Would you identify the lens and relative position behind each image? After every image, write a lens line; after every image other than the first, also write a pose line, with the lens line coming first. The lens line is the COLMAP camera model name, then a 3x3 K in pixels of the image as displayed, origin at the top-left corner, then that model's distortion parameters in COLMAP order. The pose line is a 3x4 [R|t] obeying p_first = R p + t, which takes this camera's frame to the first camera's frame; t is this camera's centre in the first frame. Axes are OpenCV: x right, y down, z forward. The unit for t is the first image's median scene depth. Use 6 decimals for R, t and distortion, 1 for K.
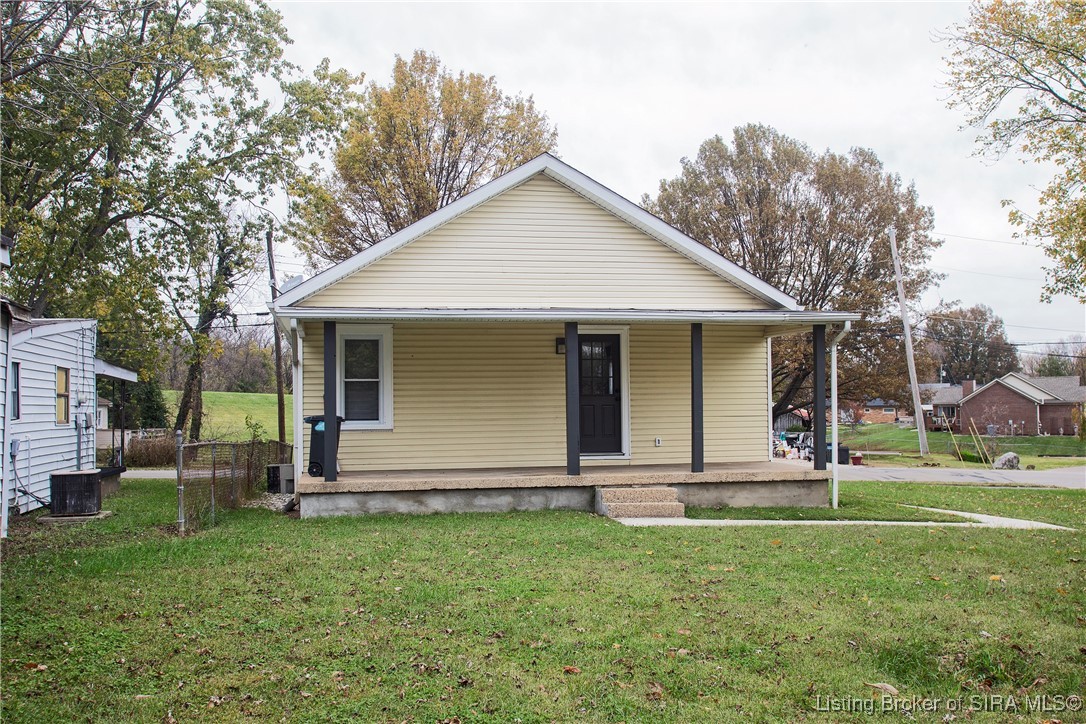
lens RADIAL K [[1053.9, 0, 543.1], [0, 1053.9, 363.7], [0, 0, 1]] dist [0.006955, 0.000000]
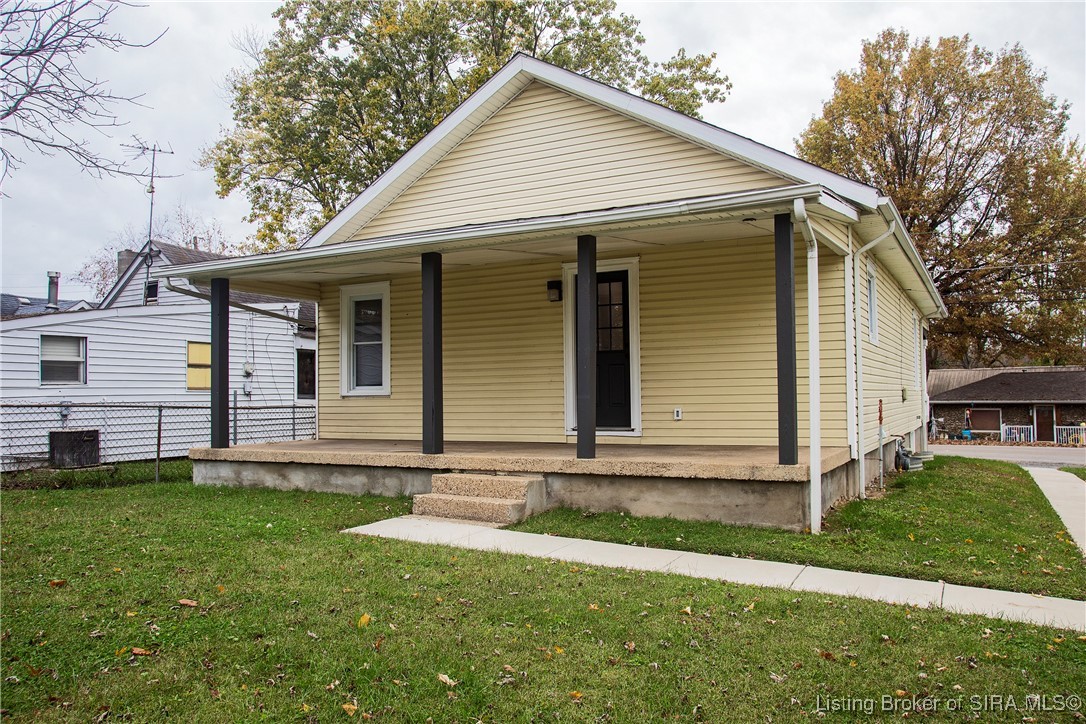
lens RADIAL K [[844.9, 0, 541.0], [0, 844.9, 361.2], [0, 0, 1]] dist [-0.016398, 0.004235]
pose [[0.763350, -0.025140, -0.645495, 0.469823], [0.029703, 0.999552, -0.003803, 0.042699], [0.645302, -0.016270, 0.763755, 0.571545]]
